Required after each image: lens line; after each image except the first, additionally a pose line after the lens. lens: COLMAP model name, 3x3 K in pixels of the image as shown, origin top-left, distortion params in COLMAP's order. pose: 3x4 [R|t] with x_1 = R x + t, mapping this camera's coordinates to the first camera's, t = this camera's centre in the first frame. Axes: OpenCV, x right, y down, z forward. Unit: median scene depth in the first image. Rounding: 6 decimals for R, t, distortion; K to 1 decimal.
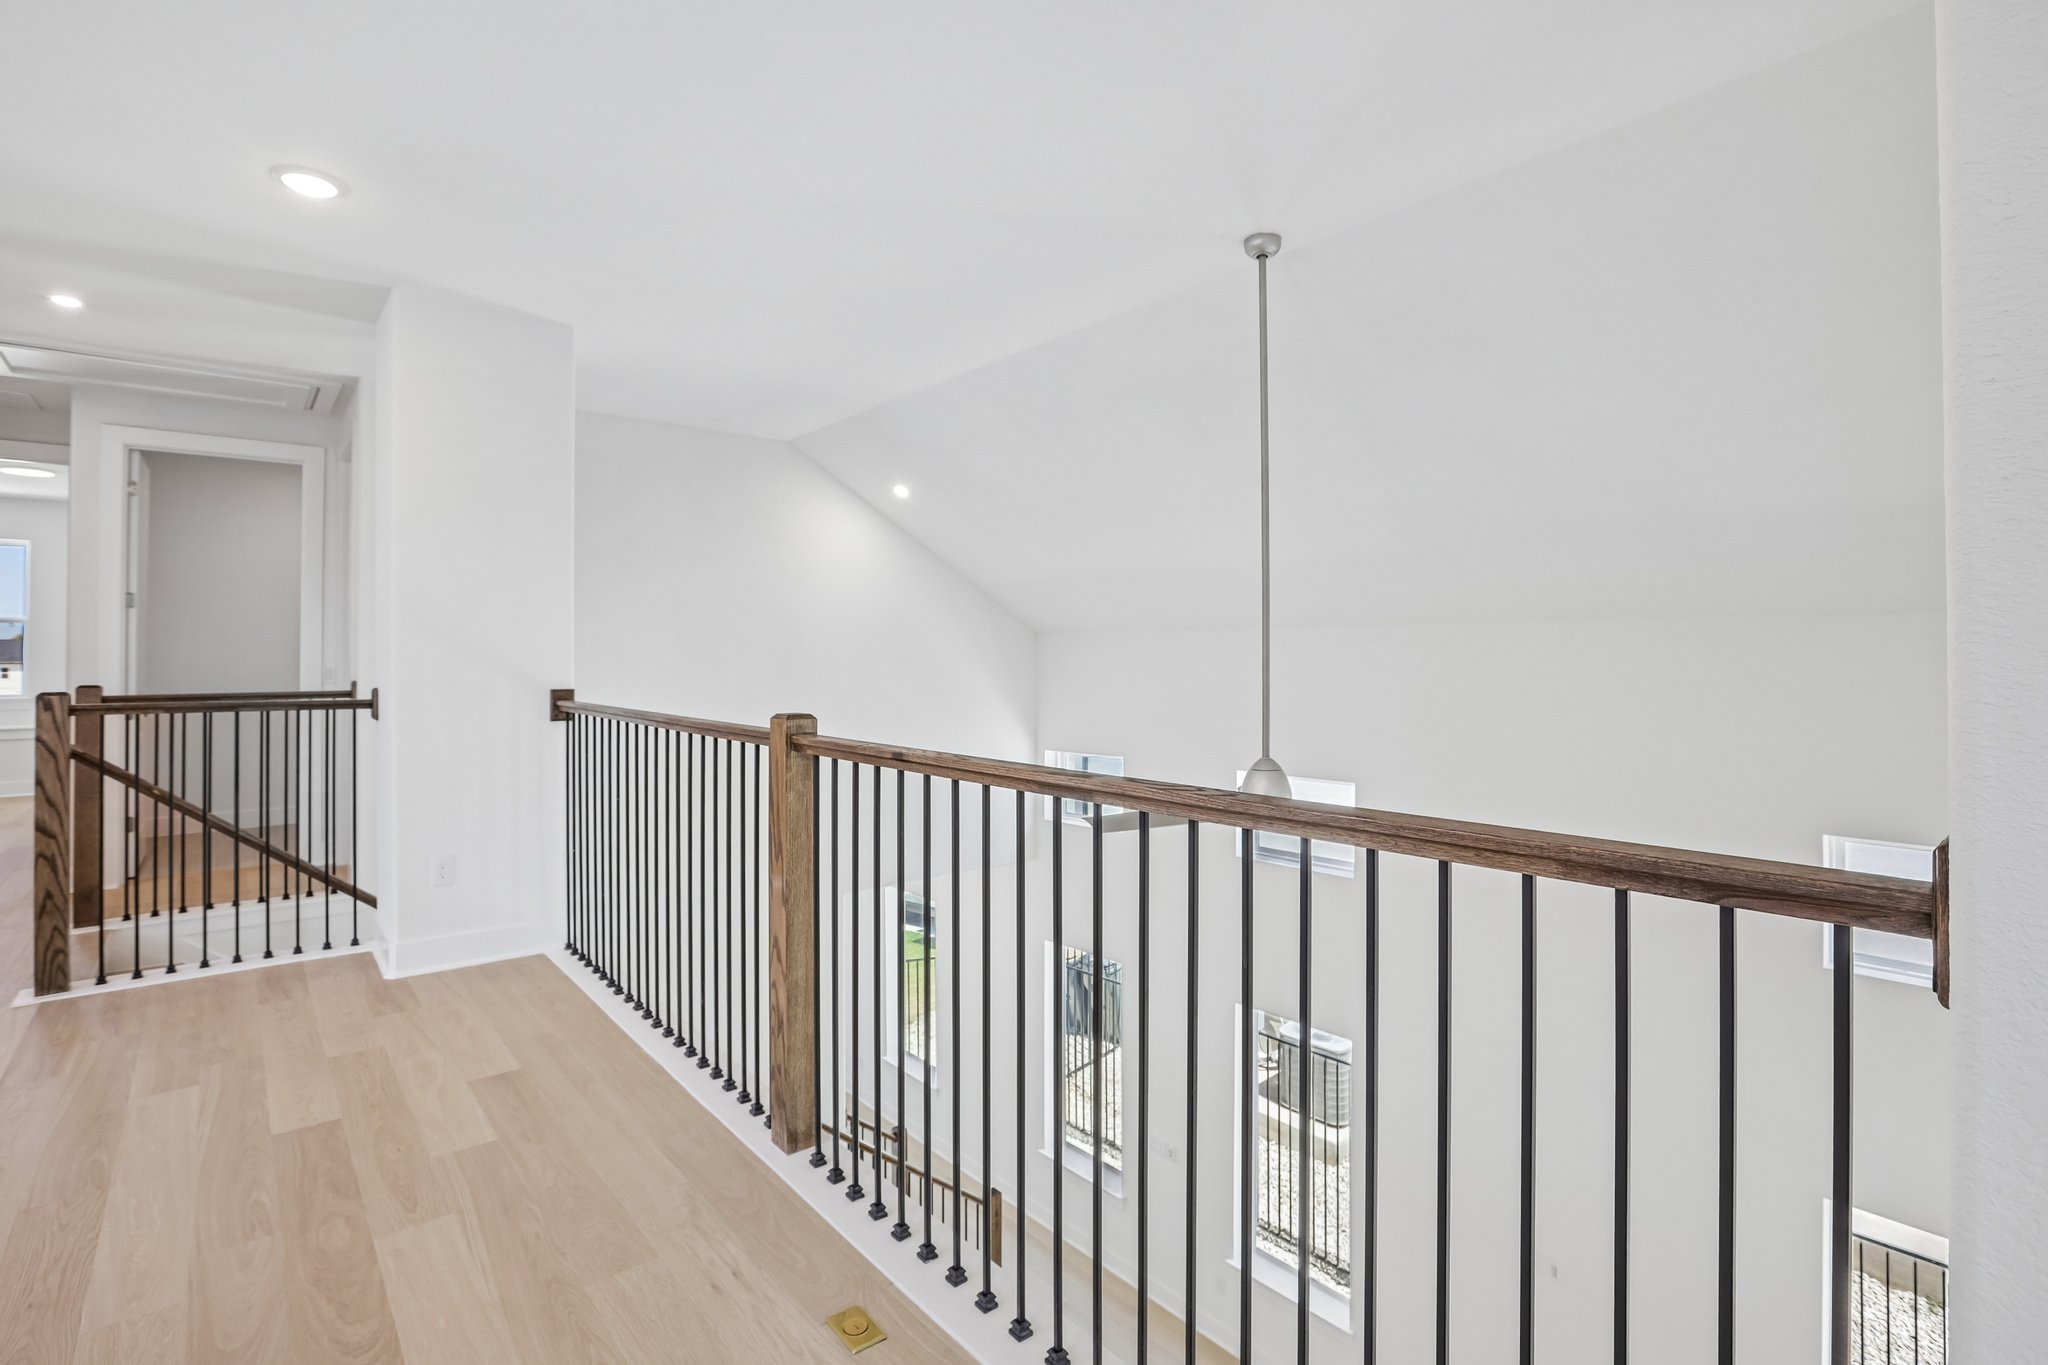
lens RADIAL K [[939.8, 0, 1031.8], [0, 939.8, 683.1], [0, 0, 1]] dist [-0.045625, 0.012550]
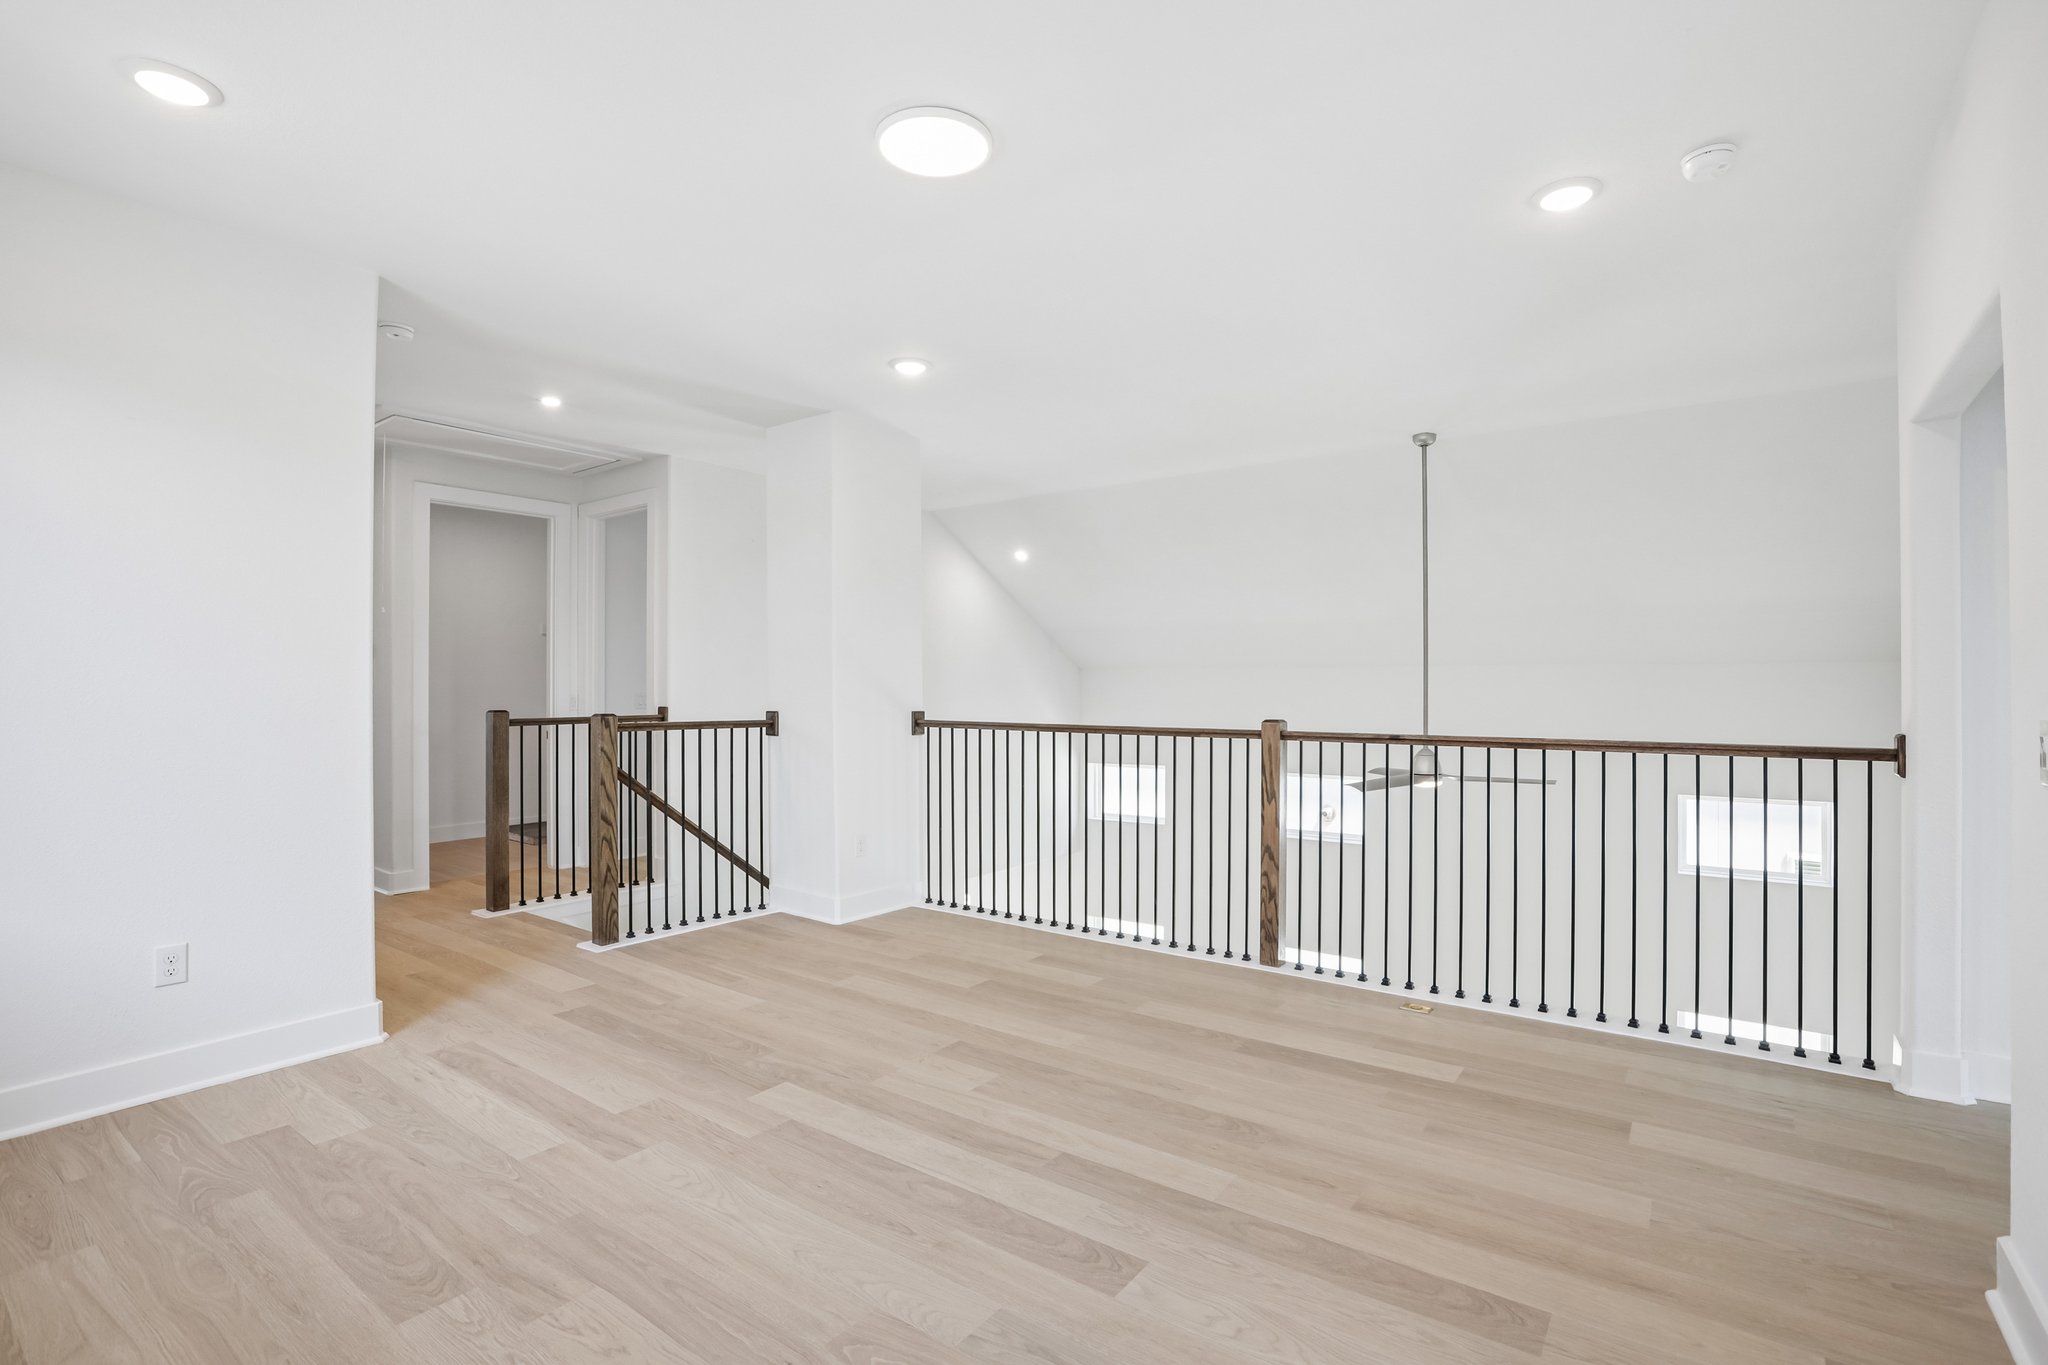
lens RADIAL K [[945.6, 0, 1032.2], [0, 945.6, 691.0], [0, 0, 1]] dist [-0.034798, 0.013478]
pose [[0.974875, -0.001985, 0.222742, -0.944044], [0.006514, 0.999787, -0.019604, 0.010349], [-0.222656, 0.020562, 0.974680, -0.552097]]
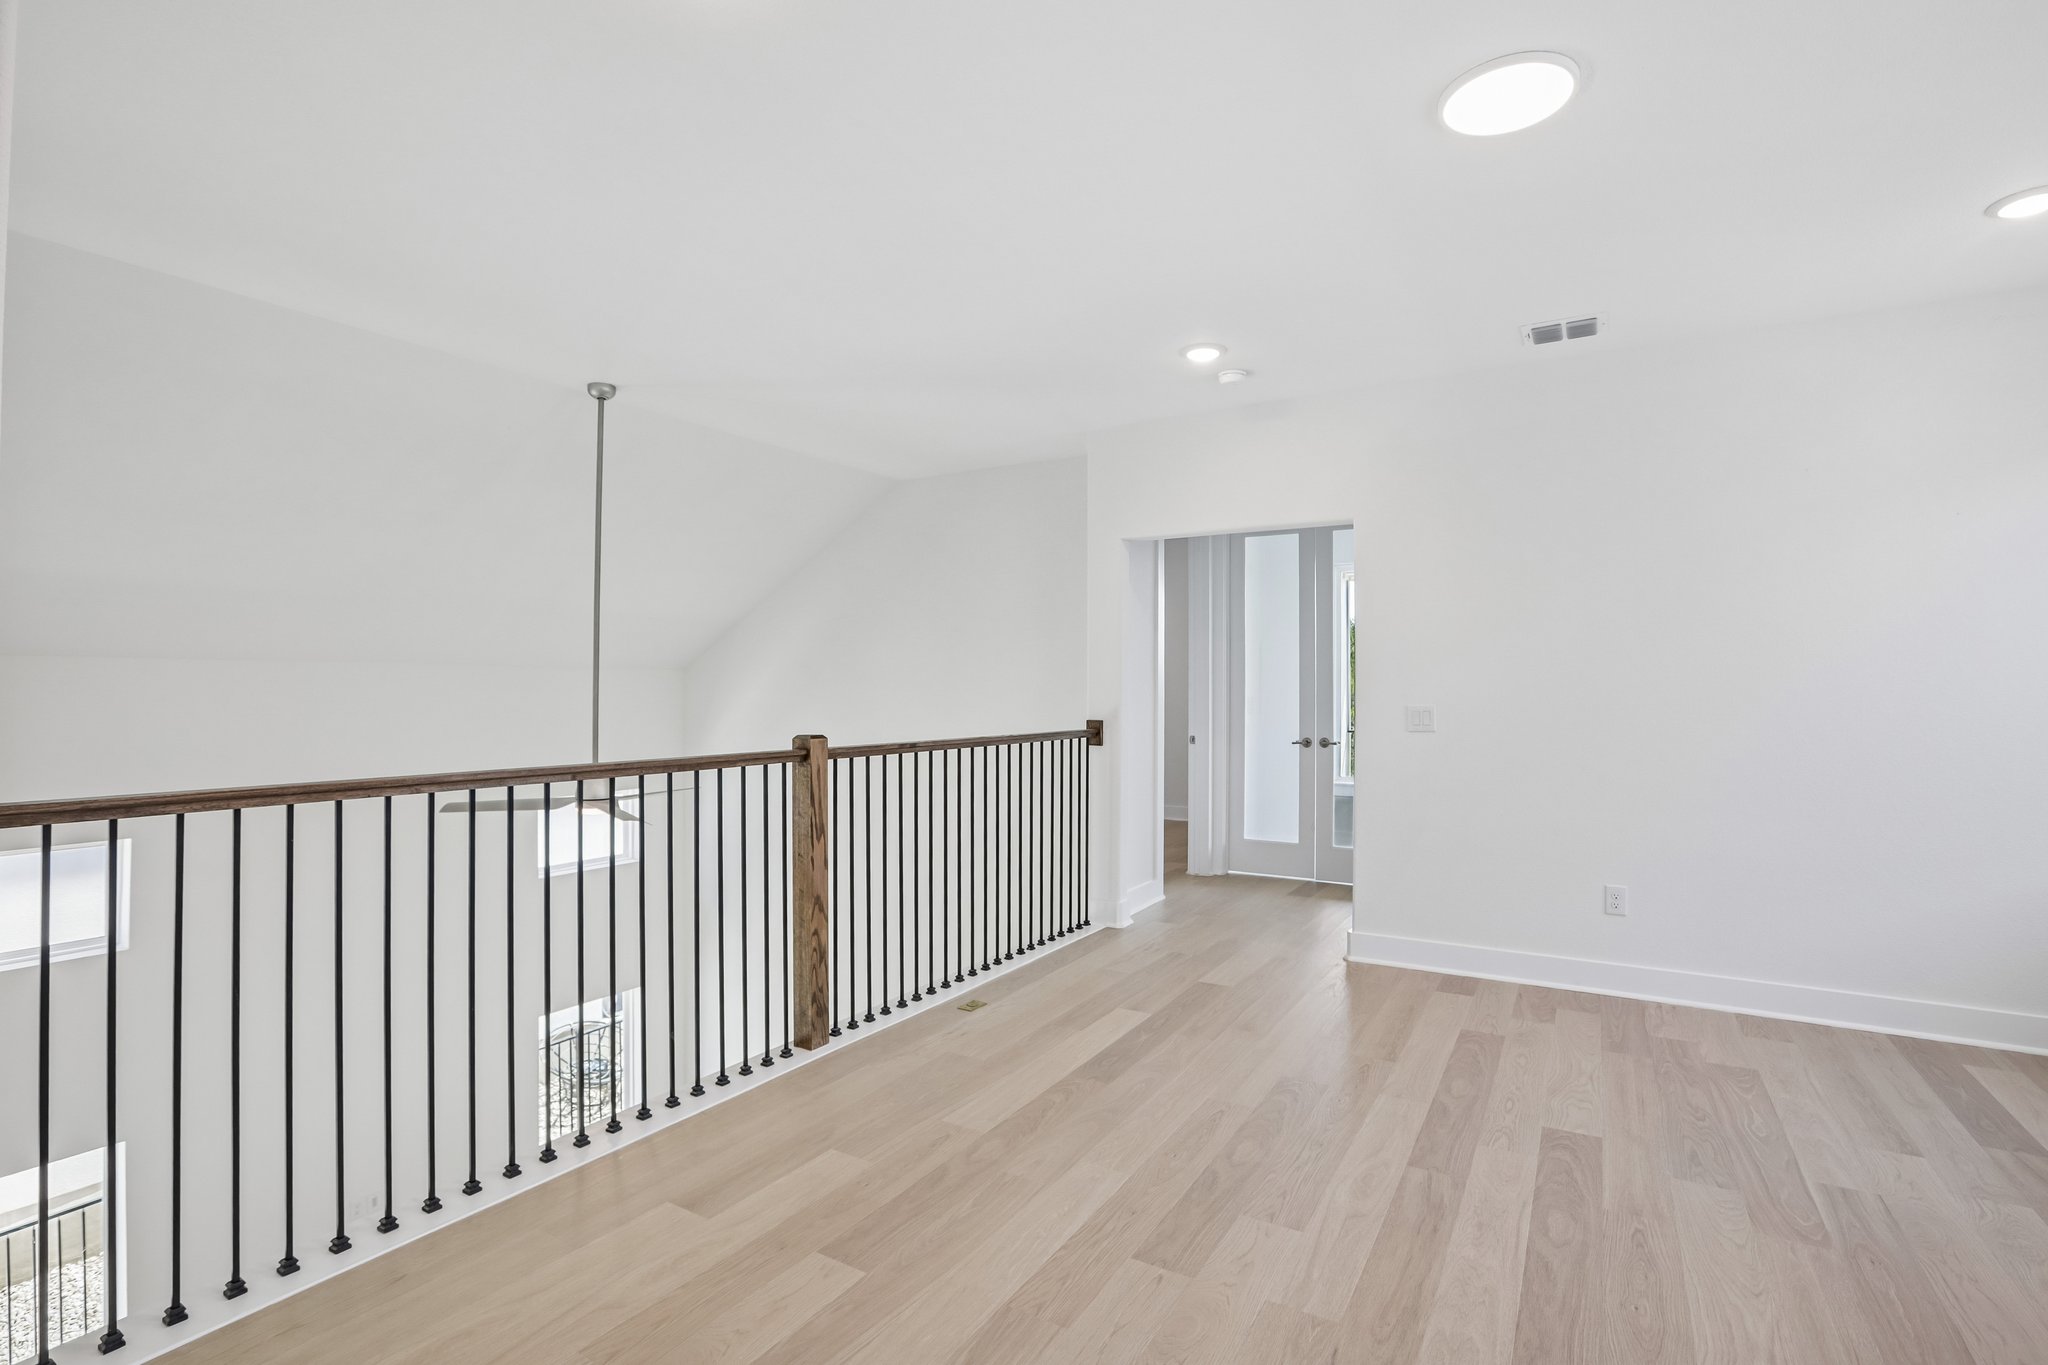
lens RADIAL K [[945.6, 0, 1032.2], [0, 945.6, 691.0], [0, 0, 1]] dist [-0.034798, 0.013478]
pose [[-0.311847, 0.001450, 0.950131, -1.462100], [0.014154, 0.999895, 0.003119, -0.027783], [-0.950027, 0.014421, -0.311834, 0.965328]]
